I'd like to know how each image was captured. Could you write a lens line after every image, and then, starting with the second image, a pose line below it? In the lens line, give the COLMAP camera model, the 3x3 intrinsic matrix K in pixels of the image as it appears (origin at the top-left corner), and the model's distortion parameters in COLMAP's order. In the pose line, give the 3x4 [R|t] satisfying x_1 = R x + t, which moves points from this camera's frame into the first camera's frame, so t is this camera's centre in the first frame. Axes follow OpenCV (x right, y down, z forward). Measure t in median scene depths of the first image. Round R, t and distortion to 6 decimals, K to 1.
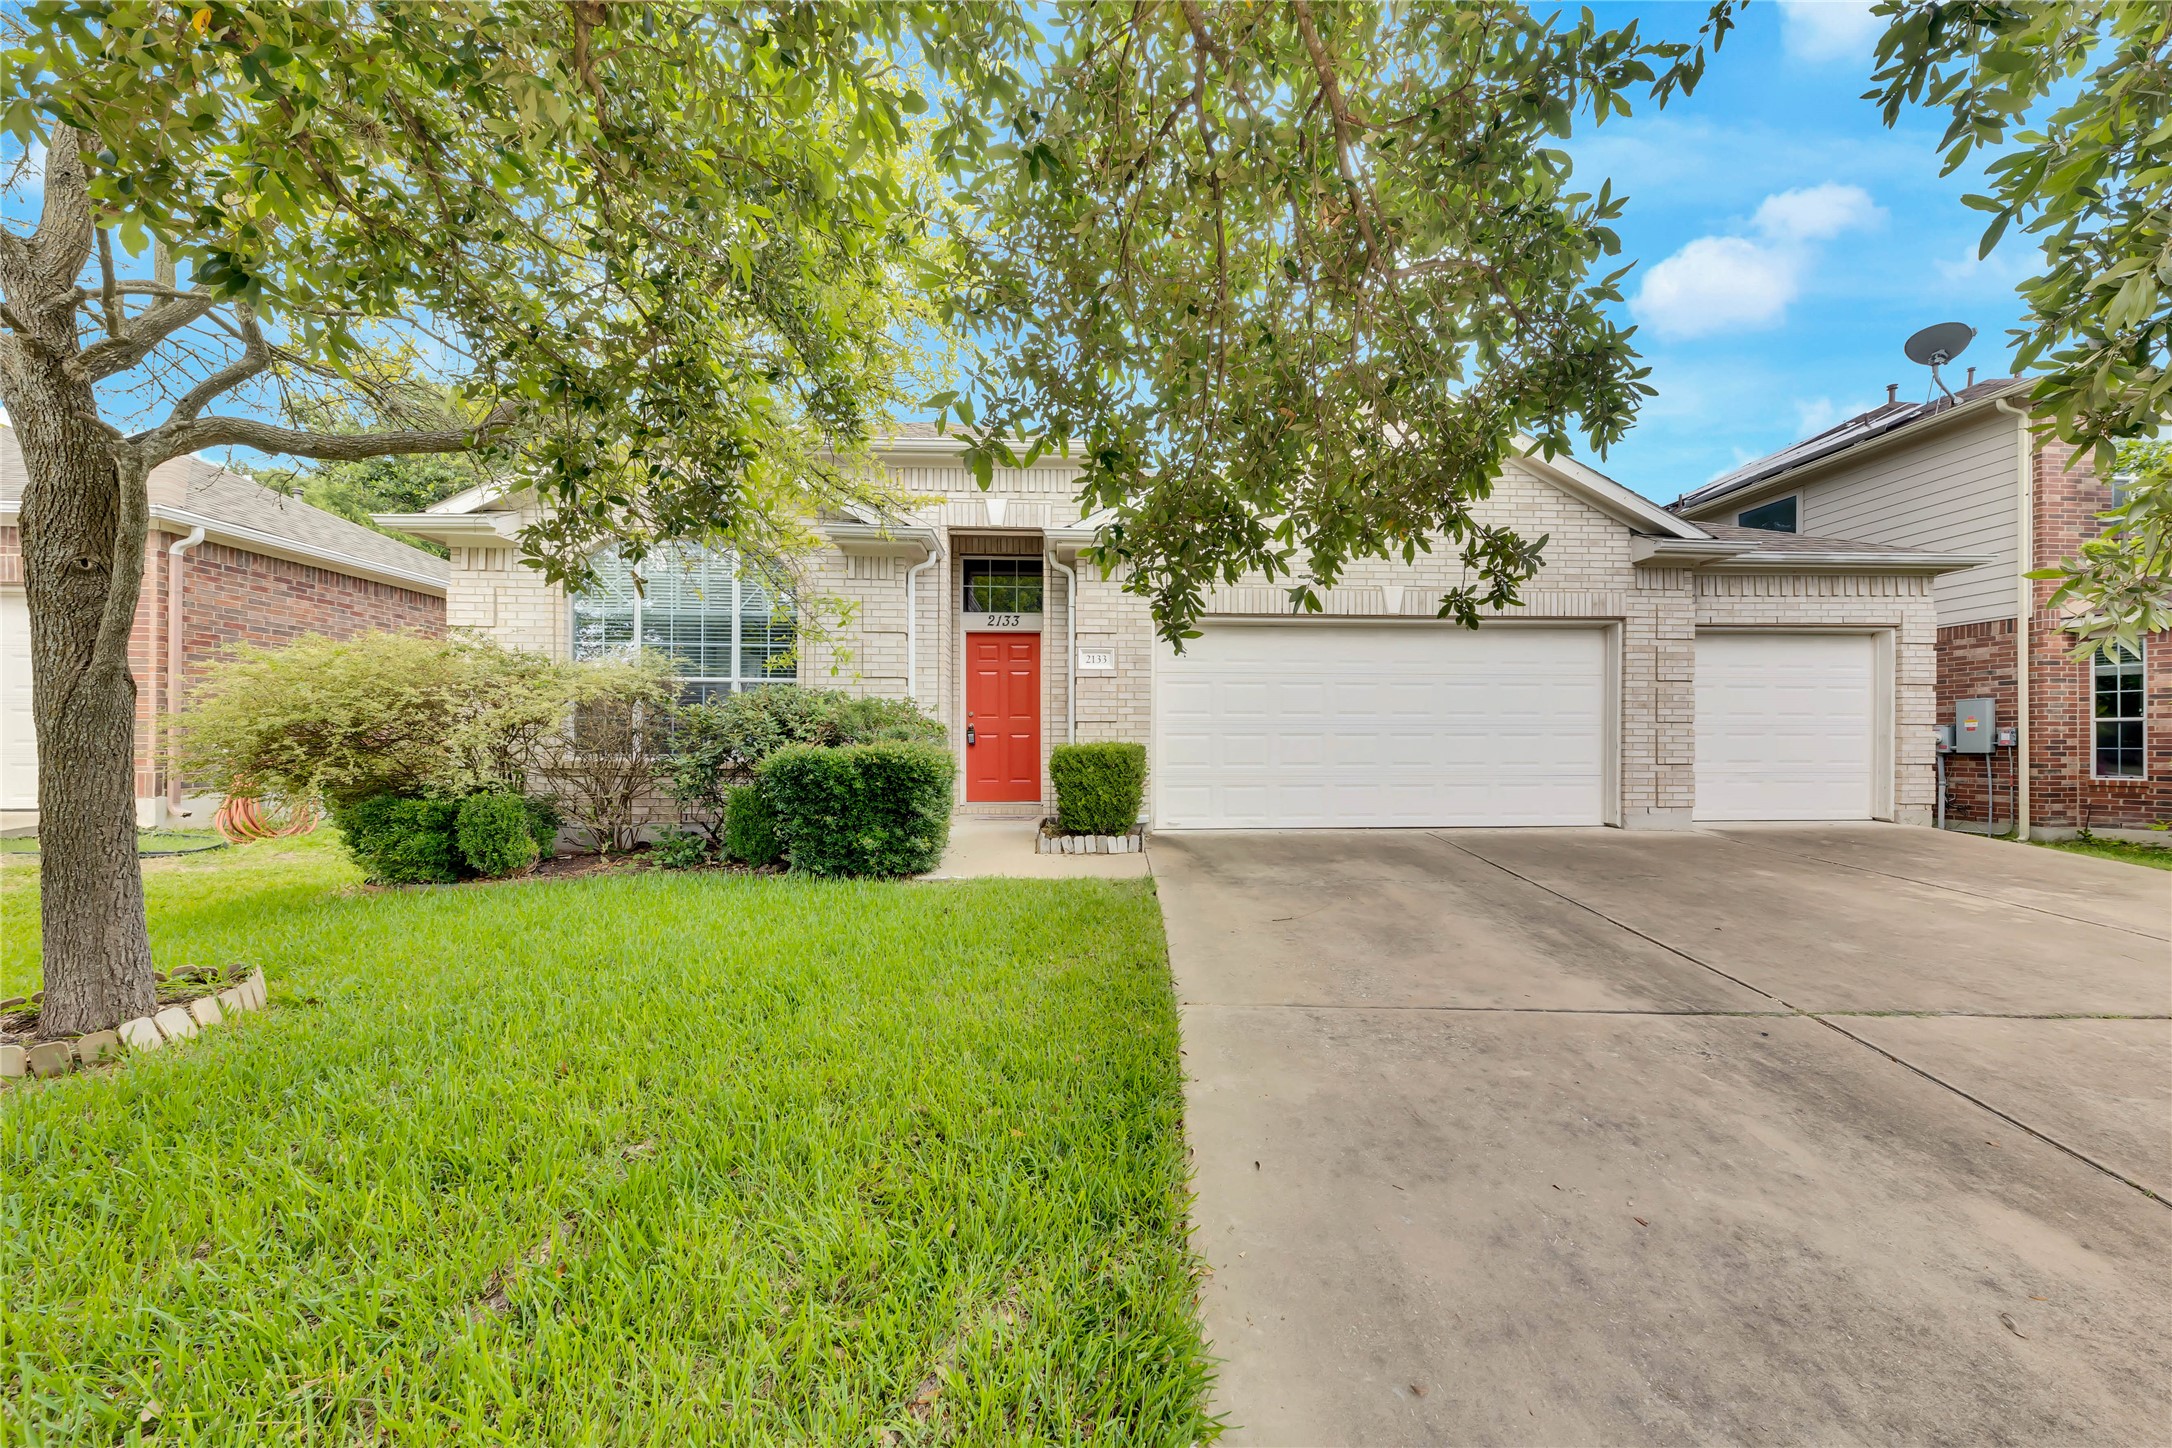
lens RADIAL K [[851.3, 0, 1088.8], [0, 851.3, 734.1], [0, 0, 1]] dist [0.015769, -0.008451]
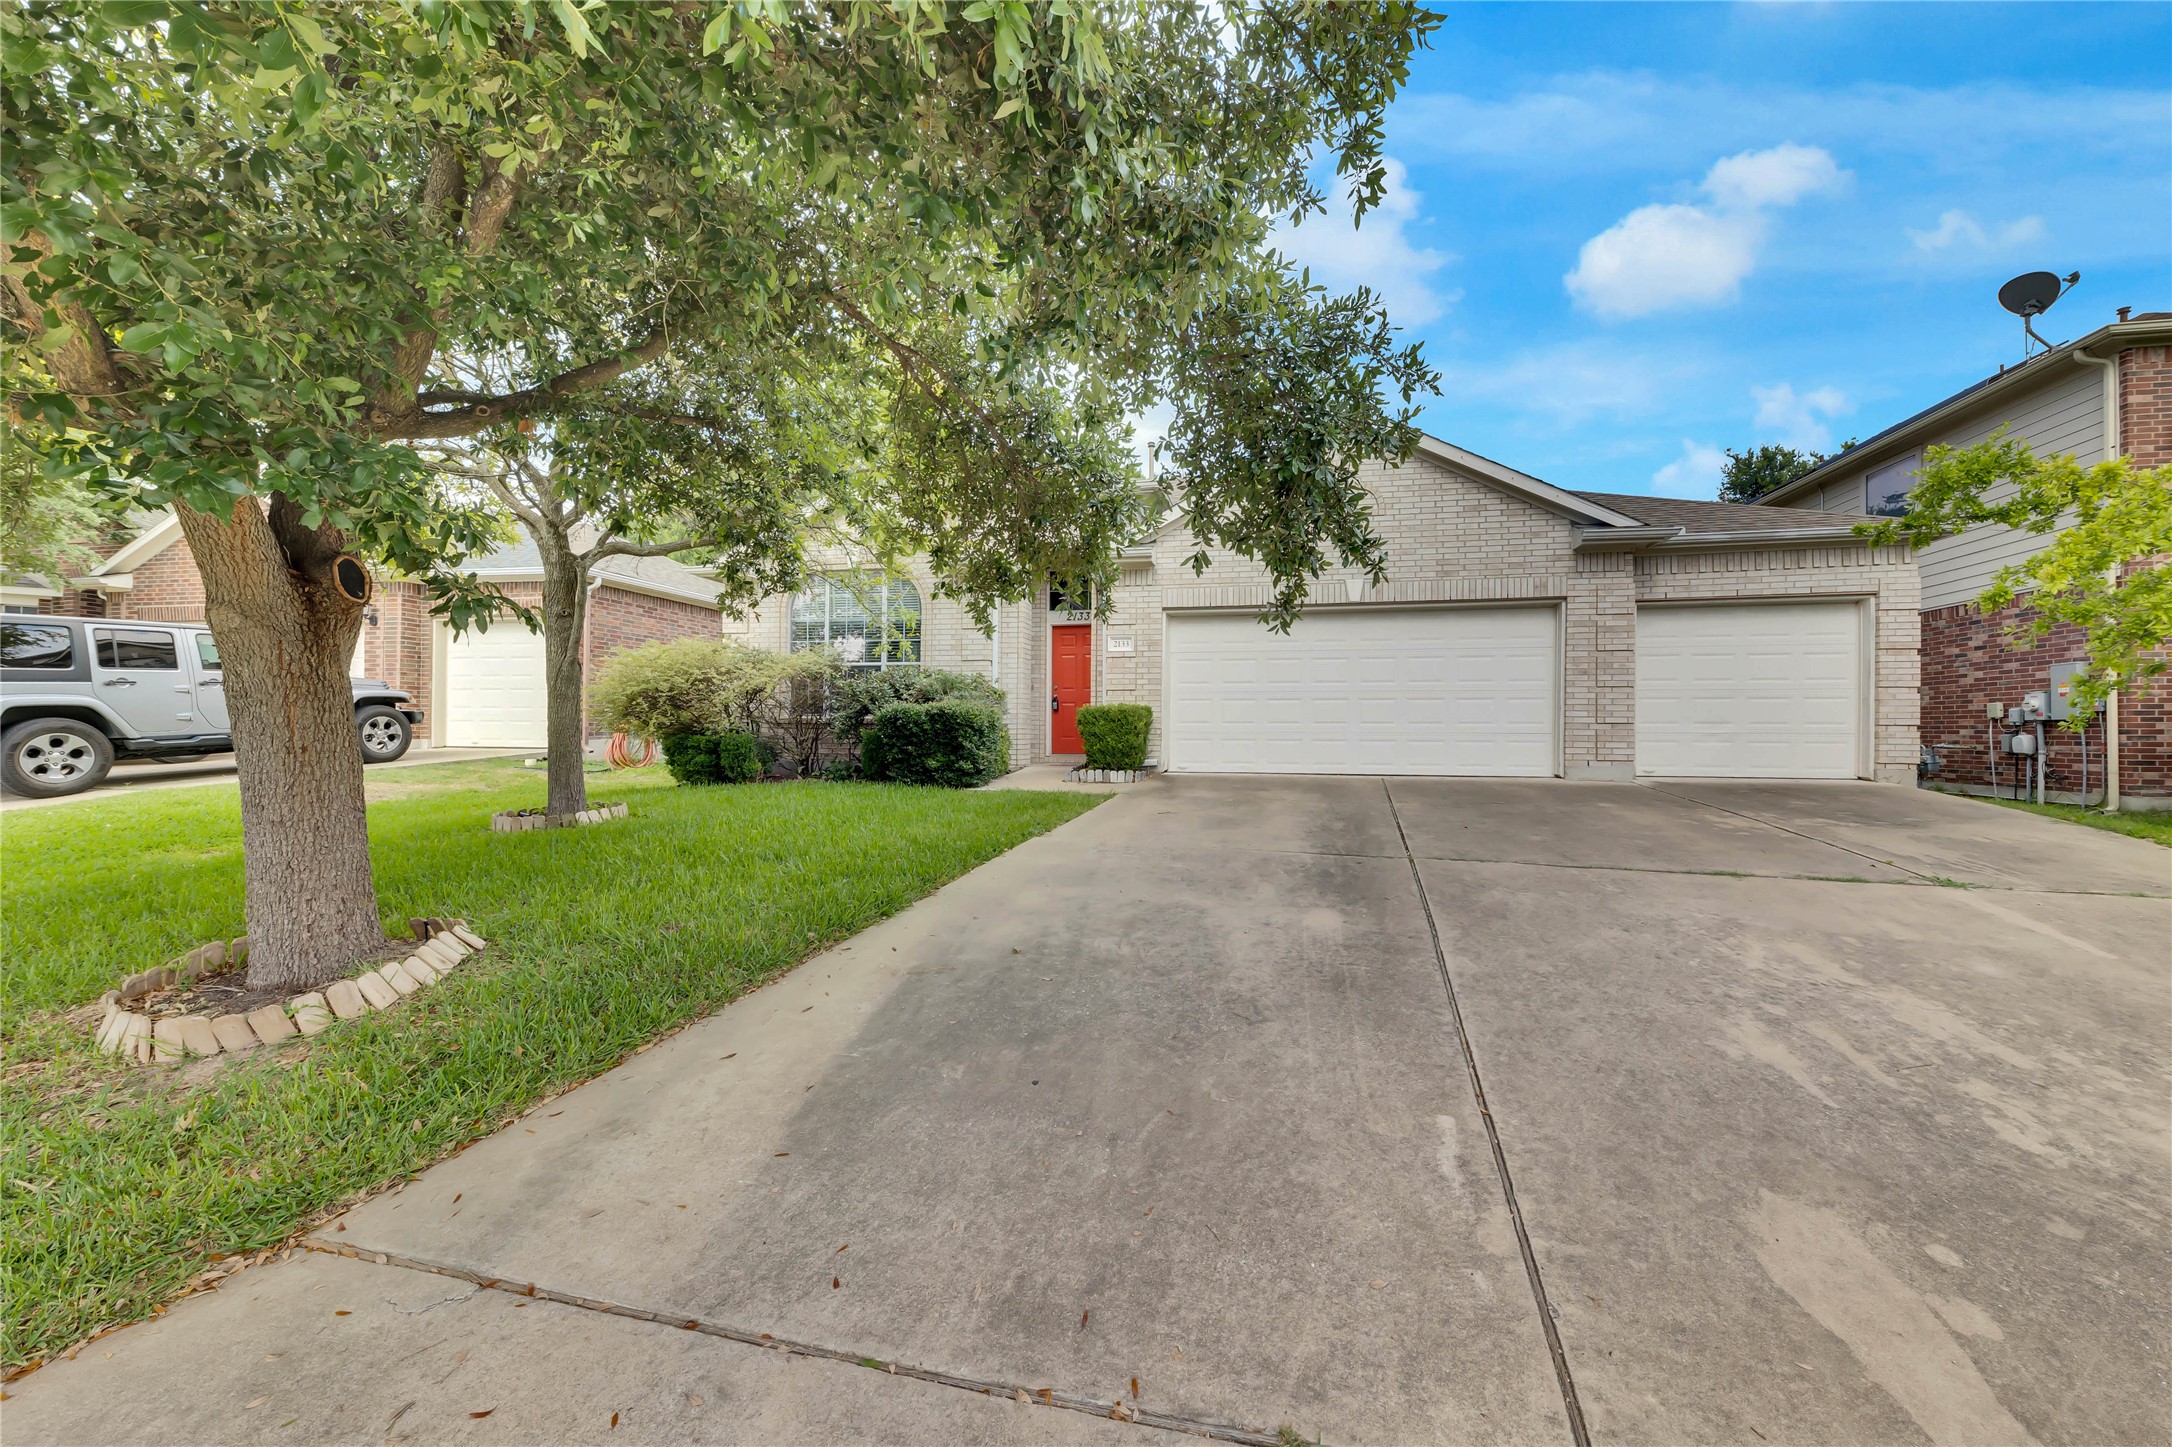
lens RADIAL K [[919.8, 0, 1083.1], [0, 919.8, 716.6], [0, 0, 1]] dist [0.006681, -0.000290]
pose [[0.951419, 0.000105, -0.307898, 0.394957], [-0.003845, 0.999926, -0.011541, 0.043981], [0.307874, 0.012164, 0.951349, -0.399687]]
